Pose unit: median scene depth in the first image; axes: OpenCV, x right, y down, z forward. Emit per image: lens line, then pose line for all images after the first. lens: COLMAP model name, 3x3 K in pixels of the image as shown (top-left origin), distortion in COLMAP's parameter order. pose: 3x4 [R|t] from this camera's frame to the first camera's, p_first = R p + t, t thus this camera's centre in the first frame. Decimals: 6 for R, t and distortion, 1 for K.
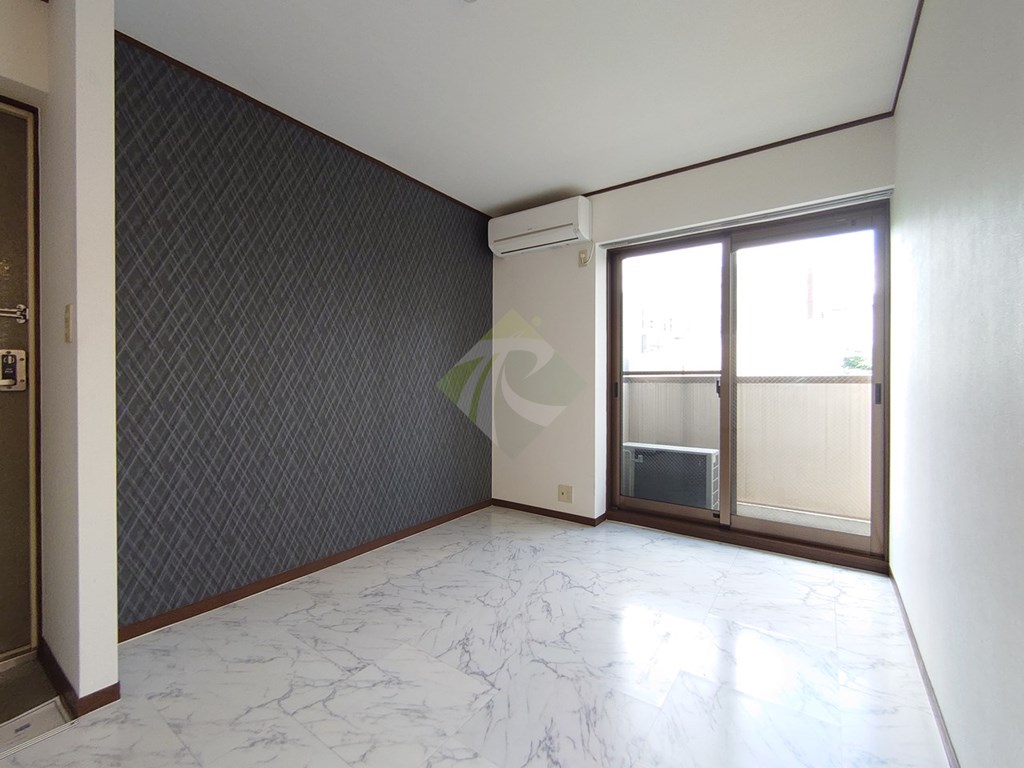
lens RADIAL K [[442.1, 0, 511.4], [0, 442.1, 382.4], [0, 0, 1]] dist [0.001895, -0.000740]
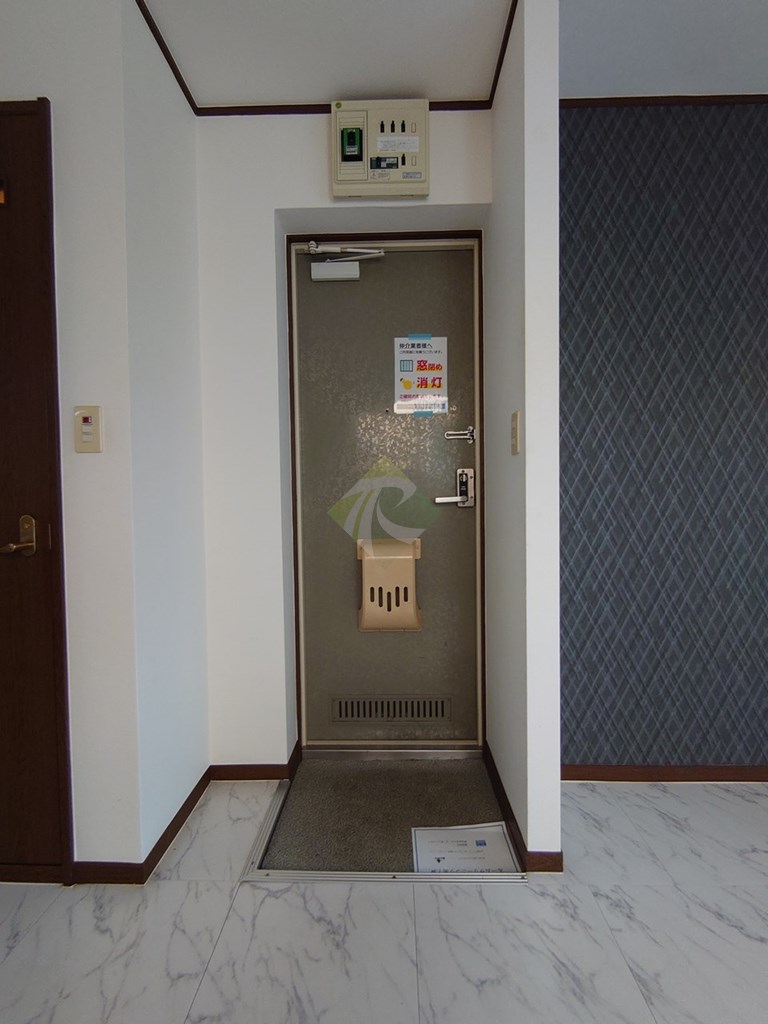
lens RADIAL K [[442.1, 0, 386.7], [0, 442.1, 511.5], [0, 0, 1]] dist [0.001895, -0.000740]
pose [[0.561392, 0.016465, -0.827386, -0.333419], [0.009902, 0.999597, 0.026611, 0.000394], [0.827491, -0.023132, 0.561003, 0.227489]]
